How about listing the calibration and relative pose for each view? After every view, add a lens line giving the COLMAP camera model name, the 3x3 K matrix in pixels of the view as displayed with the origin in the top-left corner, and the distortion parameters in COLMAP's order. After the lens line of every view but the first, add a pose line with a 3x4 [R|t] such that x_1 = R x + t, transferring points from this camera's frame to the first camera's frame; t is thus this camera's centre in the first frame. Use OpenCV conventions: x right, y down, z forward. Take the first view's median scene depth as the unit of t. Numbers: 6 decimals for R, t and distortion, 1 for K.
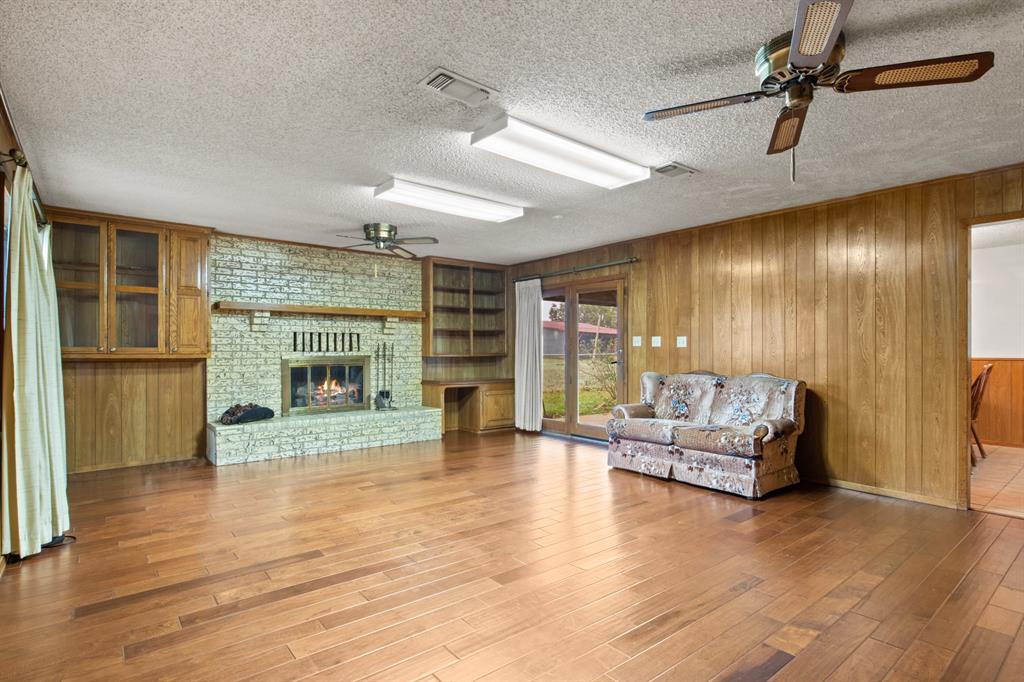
lens RADIAL K [[522.5, 0, 517.9], [0, 522.5, 345.6], [0, 0, 1]] dist [-0.020002, -0.000498]
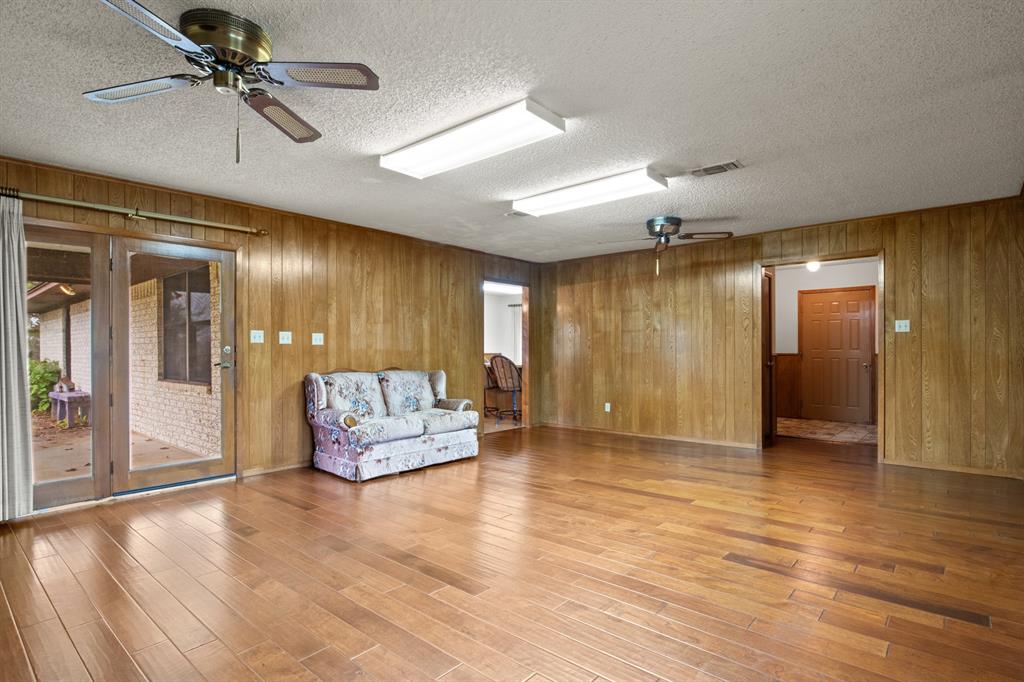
lens RADIAL K [[522.5, 0, 517.9], [0, 522.5, 349.9], [0, 0, 1]] dist [-0.020002, -0.000498]
pose [[-0.173544, -0.000001, 0.984826, -0.807457], [-0.006633, 0.999977, -0.001168, 0.013480], [-0.984804, -0.006735, -0.173540, 0.993379]]
